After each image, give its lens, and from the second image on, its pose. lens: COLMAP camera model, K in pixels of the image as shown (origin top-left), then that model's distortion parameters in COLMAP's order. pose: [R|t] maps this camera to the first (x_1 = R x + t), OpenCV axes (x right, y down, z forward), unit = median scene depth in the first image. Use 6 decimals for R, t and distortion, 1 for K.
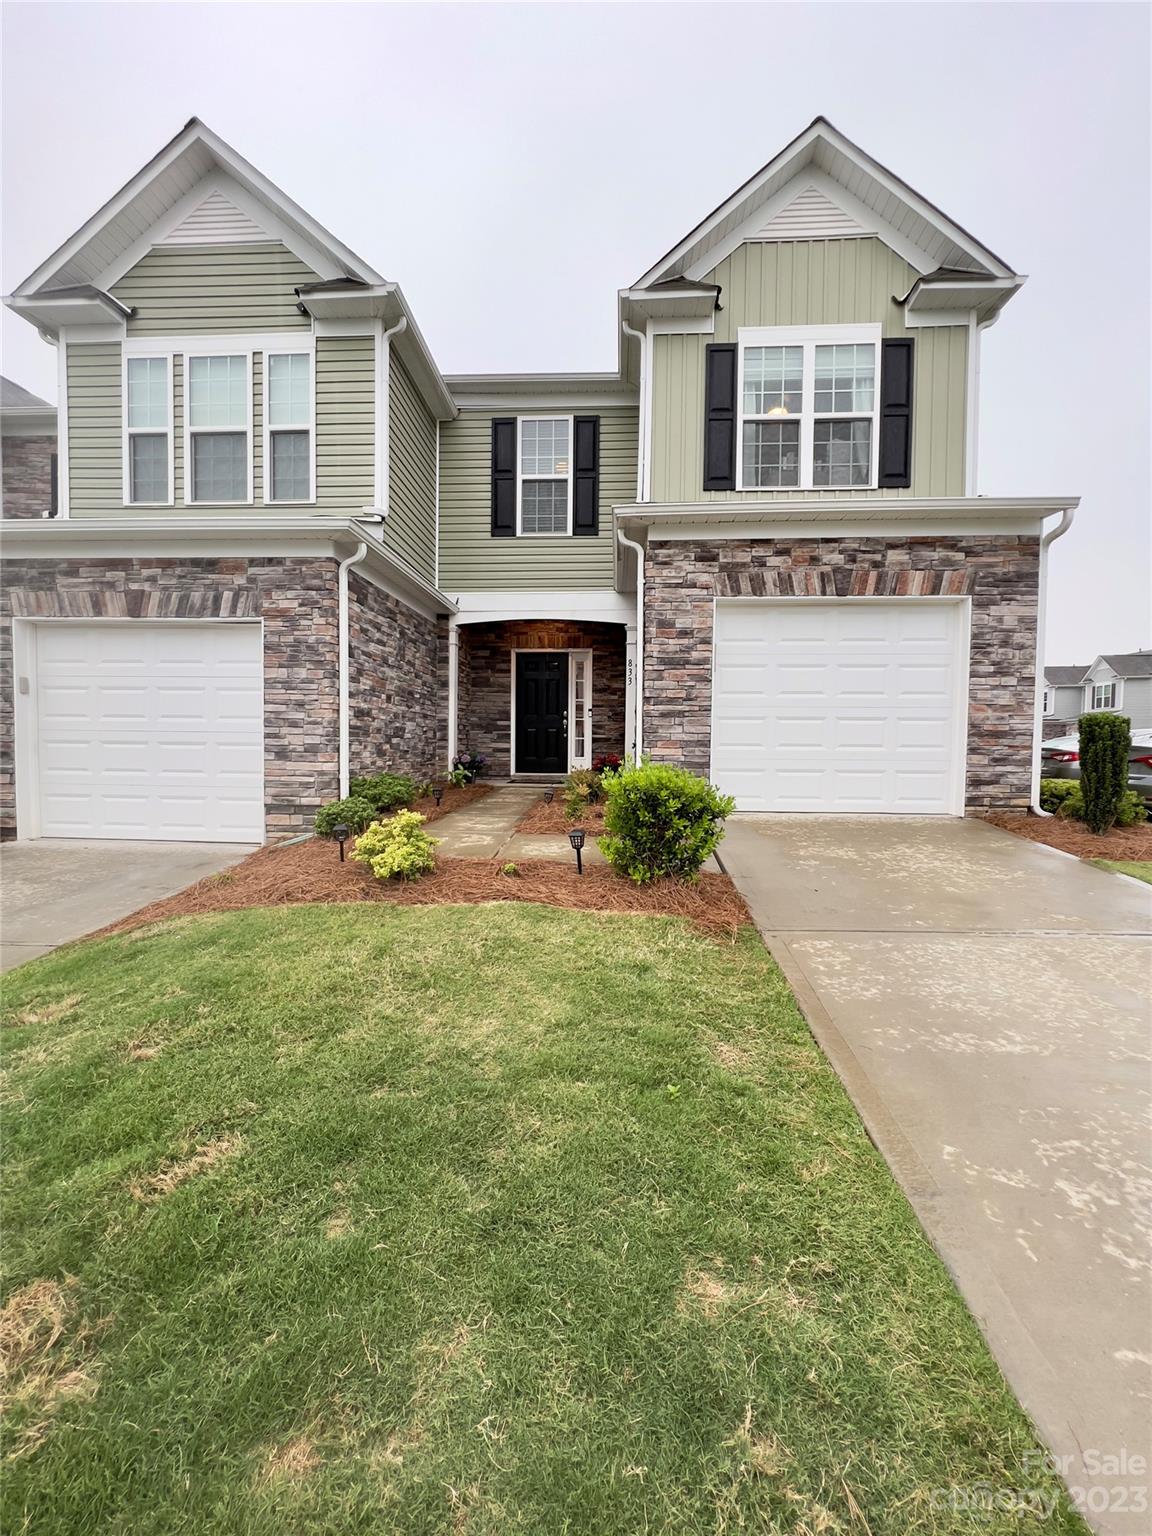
lens RADIAL K [[622.3, 0, 576.0], [0, 622.3, 768.0], [0, 0, 1]] dist [-0.000439, -0.000004]
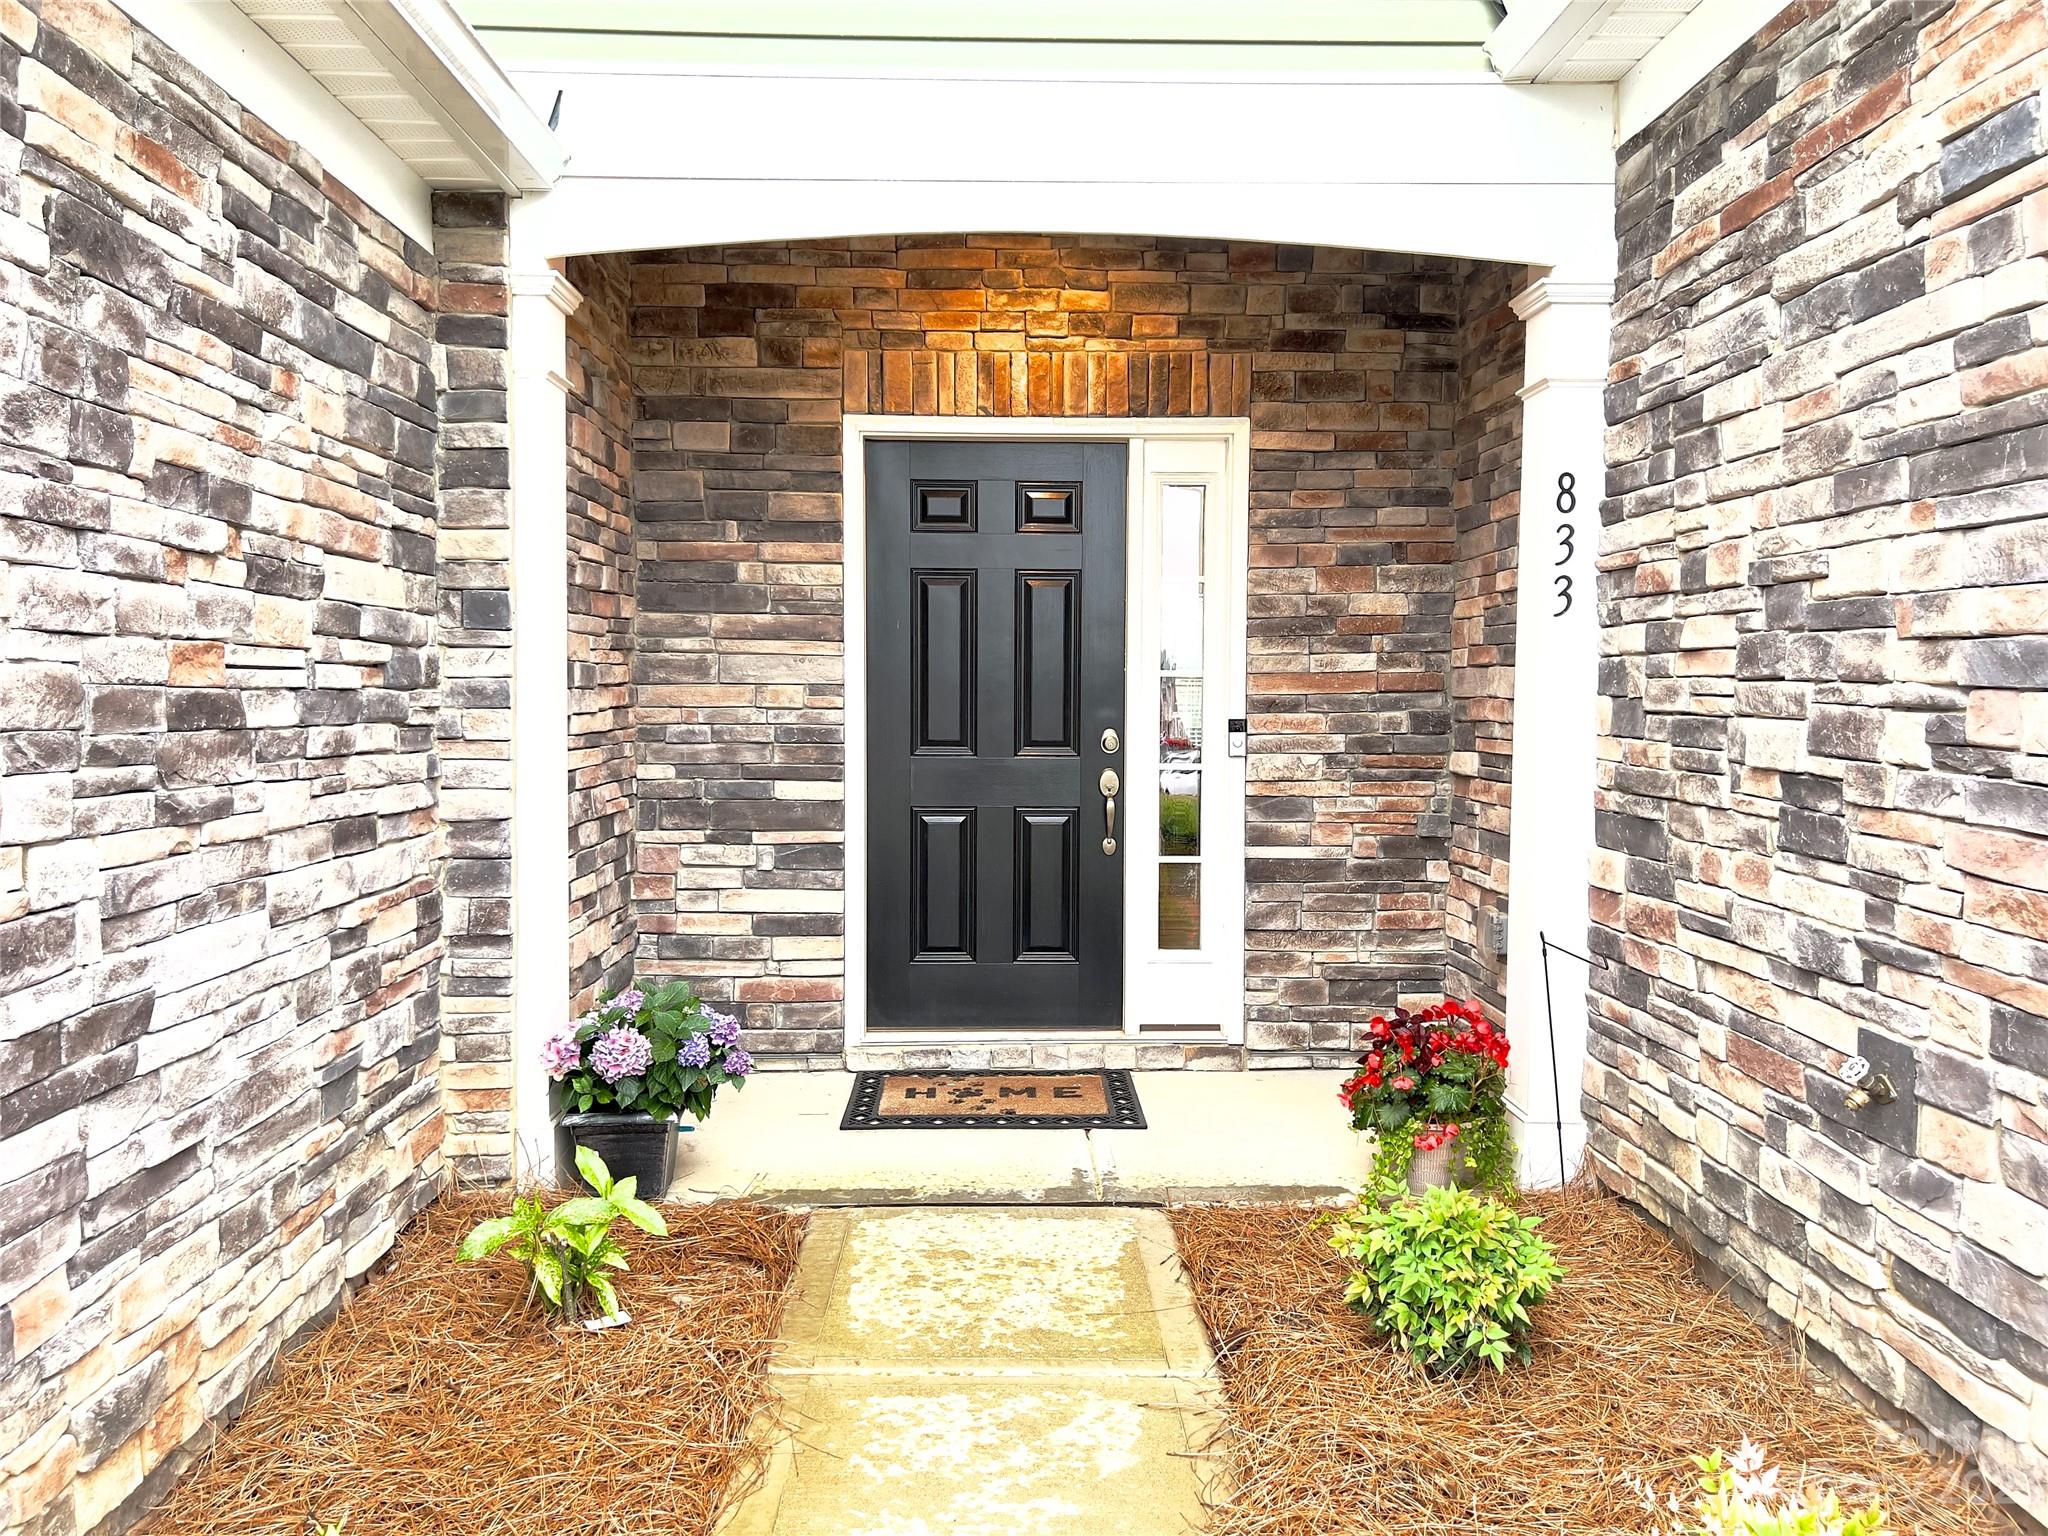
lens RADIAL K [[1566.3, 0, 1024.0], [0, 1566.3, 768.0], [0, 0, 1]] dist [0.005614, 0.000860]
pose [[0.995965, -0.009305, 0.089260, -0.093063], [0.008506, 0.999920, 0.009332, -0.084600], [-0.089340, -0.008536, 0.995965, 0.501076]]
